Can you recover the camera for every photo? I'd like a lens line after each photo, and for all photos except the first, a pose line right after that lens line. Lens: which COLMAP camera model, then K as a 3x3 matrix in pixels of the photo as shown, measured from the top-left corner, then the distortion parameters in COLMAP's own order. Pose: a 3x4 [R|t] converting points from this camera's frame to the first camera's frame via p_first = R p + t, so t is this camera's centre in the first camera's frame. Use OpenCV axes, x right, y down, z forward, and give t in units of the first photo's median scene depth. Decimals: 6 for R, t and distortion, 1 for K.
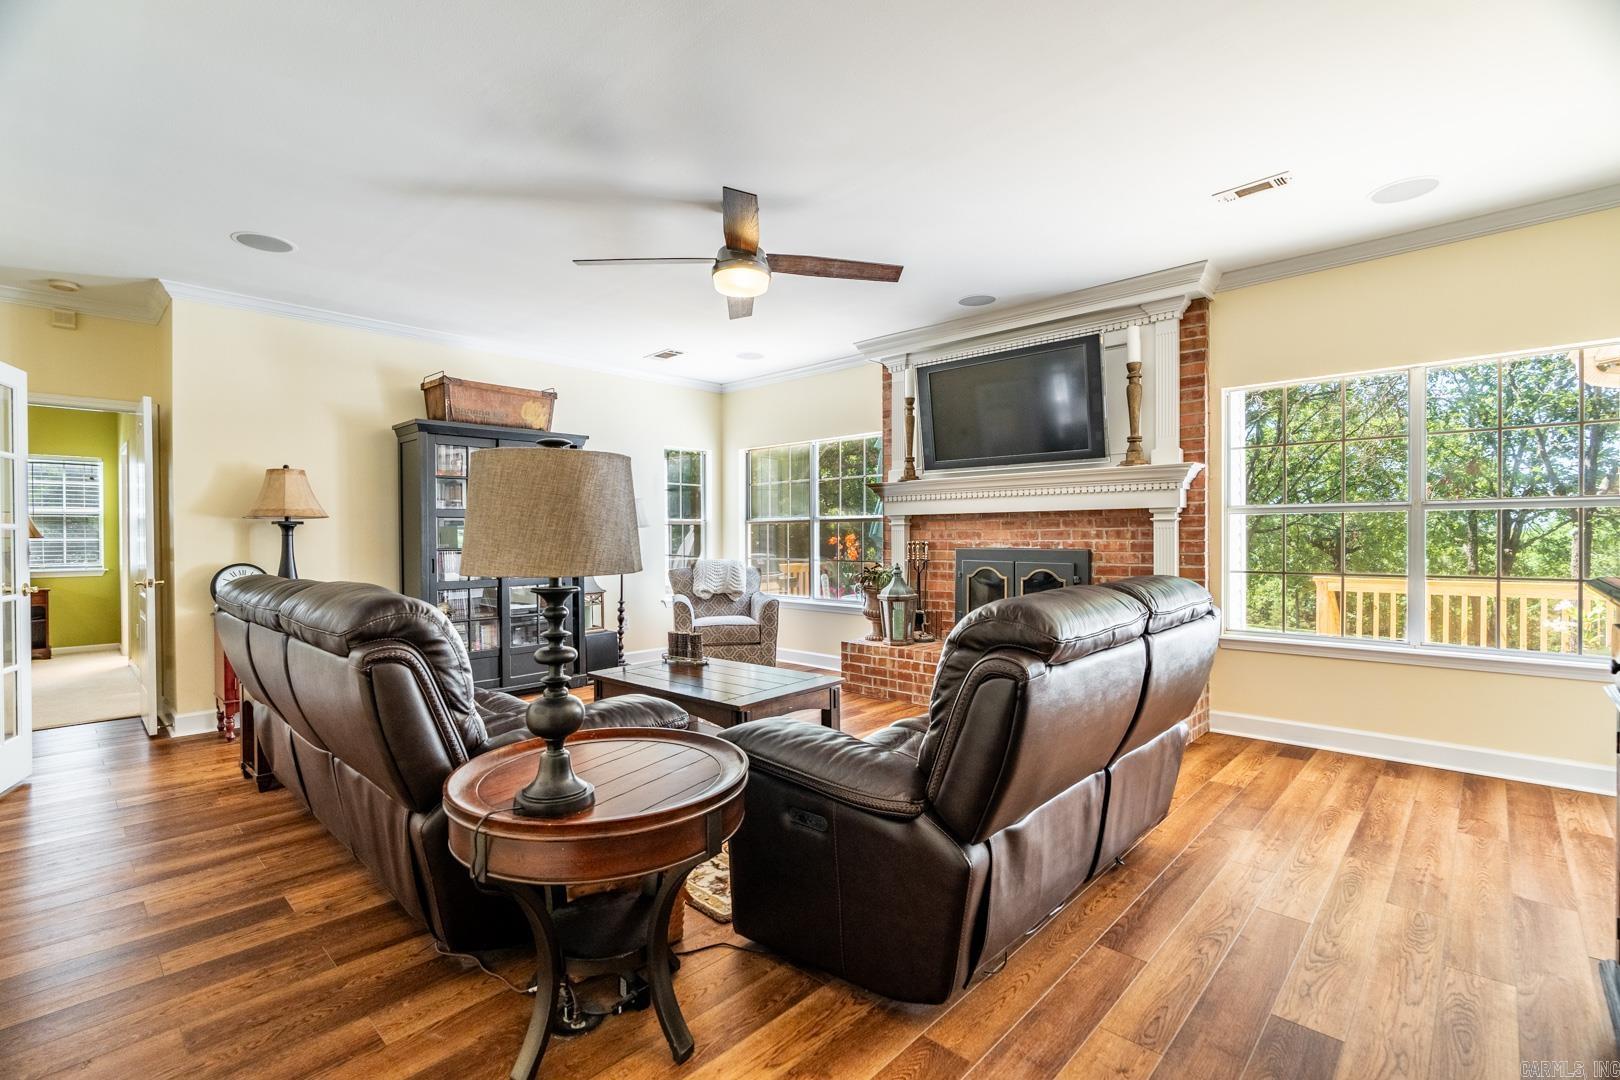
lens RADIAL K [[737.6, 0, 805.2], [0, 737.6, 540.5], [0, 0, 1]] dist [-0.002876, 0.000016]
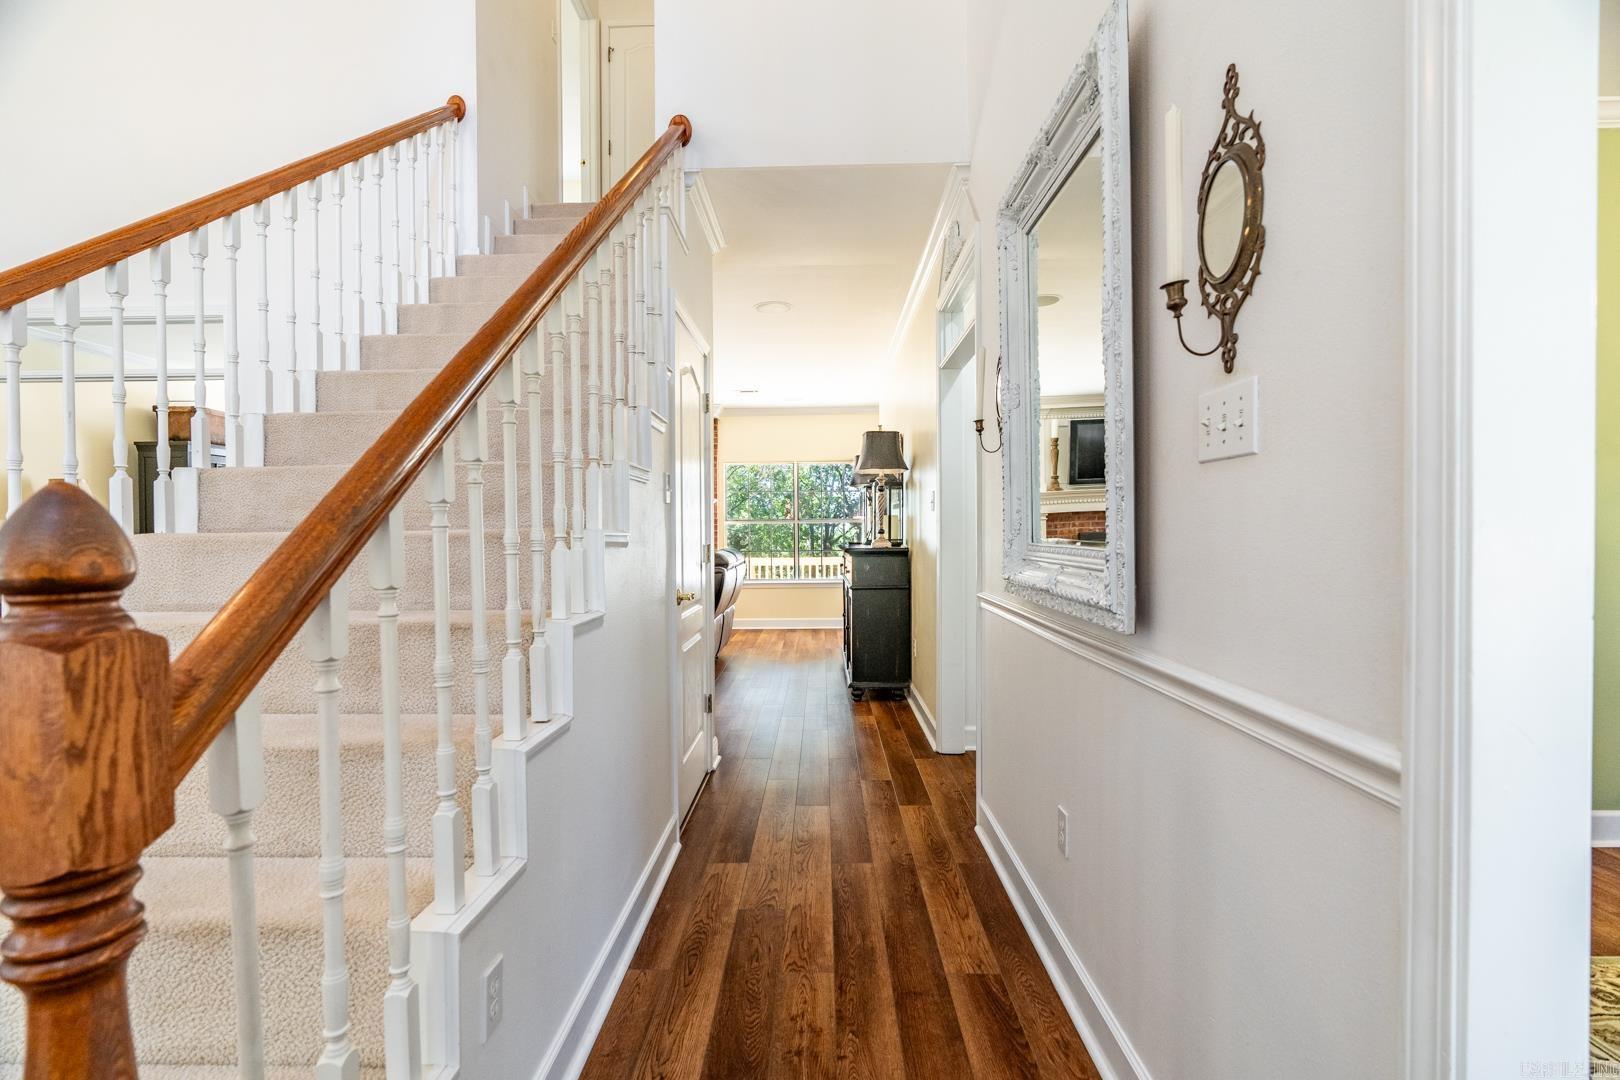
lens RADIAL K [[737.6, 0, 809.8], [0, 737.6, 540.4], [0, 0, 1]] dist [-0.002876, 0.000016]
pose [[0.741012, -0.009820, 0.671420, -0.481539], [0.011092, 0.999936, 0.002383, 0.005307], [-0.671400, 0.005682, 0.741074, -0.520171]]
